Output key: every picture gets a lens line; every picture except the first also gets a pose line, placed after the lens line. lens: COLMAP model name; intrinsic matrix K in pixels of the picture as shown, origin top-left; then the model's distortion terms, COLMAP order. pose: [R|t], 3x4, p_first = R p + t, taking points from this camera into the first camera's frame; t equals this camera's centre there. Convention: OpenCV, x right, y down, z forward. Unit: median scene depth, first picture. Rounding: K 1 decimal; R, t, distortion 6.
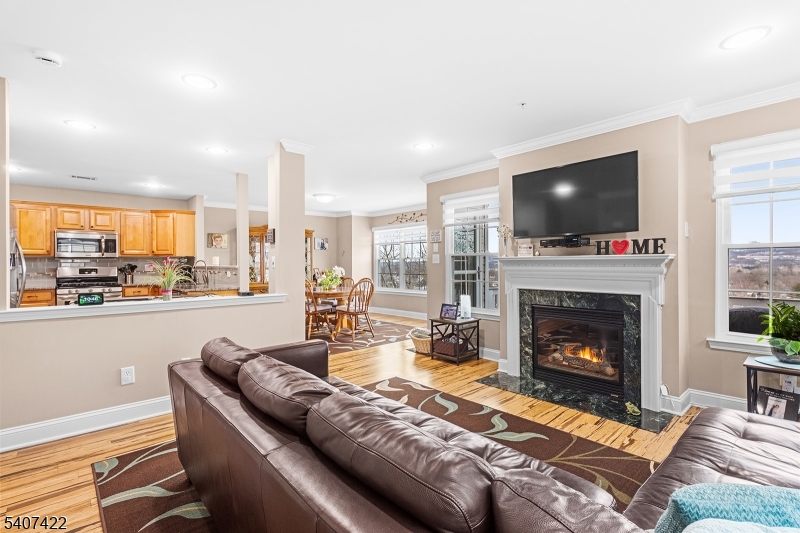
lens RADIAL K [[372.6, 0, 396.5], [0, 372.6, 265.3], [0, 0, 1]] dist [0.000607, 0.000593]
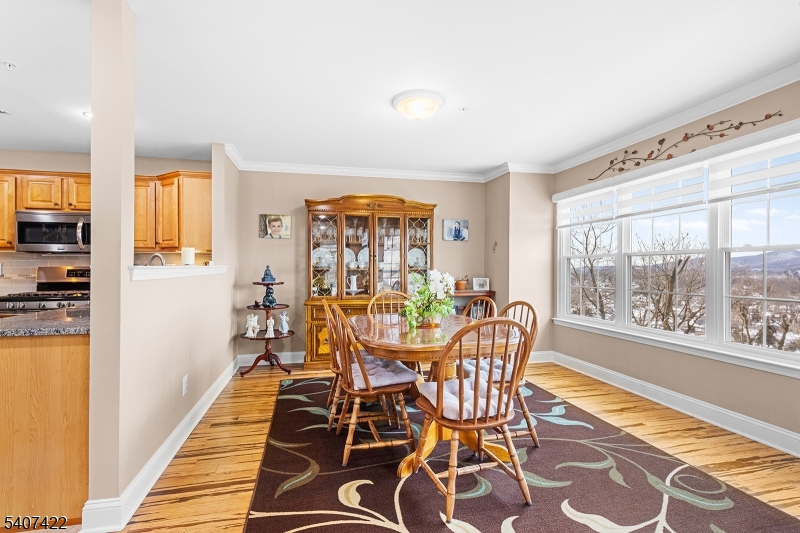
lens RADIAL K [[370.1, 0, 398.5], [0, 370.1, 269.2], [0, 0, 1]] dist [0.001374, 0.000262]
pose [[0.876369, 0.008686, -0.481562, -0.009137], [-0.009706, 0.999953, 0.000373, 0.002703], [0.481543, 0.004347, 0.876412, 0.642483]]
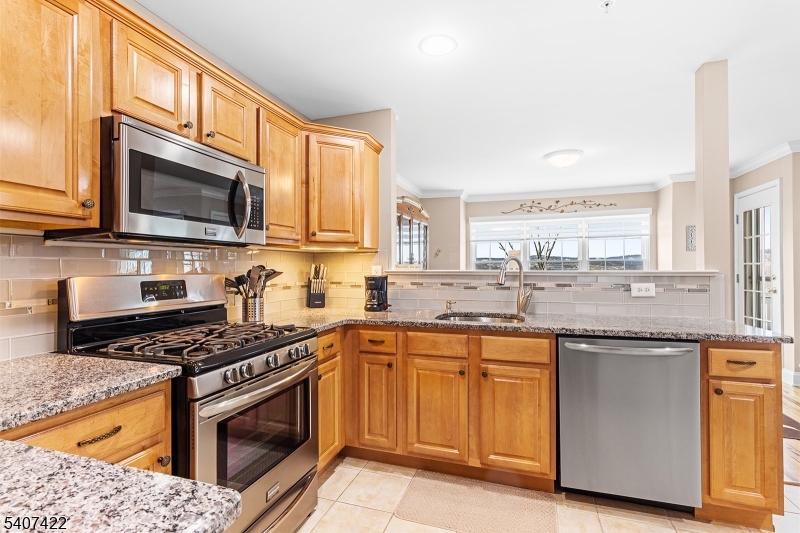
lens RADIAL K [[372.6, 0, 396.5], [0, 372.6, 265.3], [0, 0, 1]] dist [0.000607, 0.000593]
pose [[0.880532, 0.005741, 0.473952, -0.741673], [0.001708, 0.999882, -0.015286, 0.001546], [-0.473984, 0.014269, 0.880418, 0.614658]]
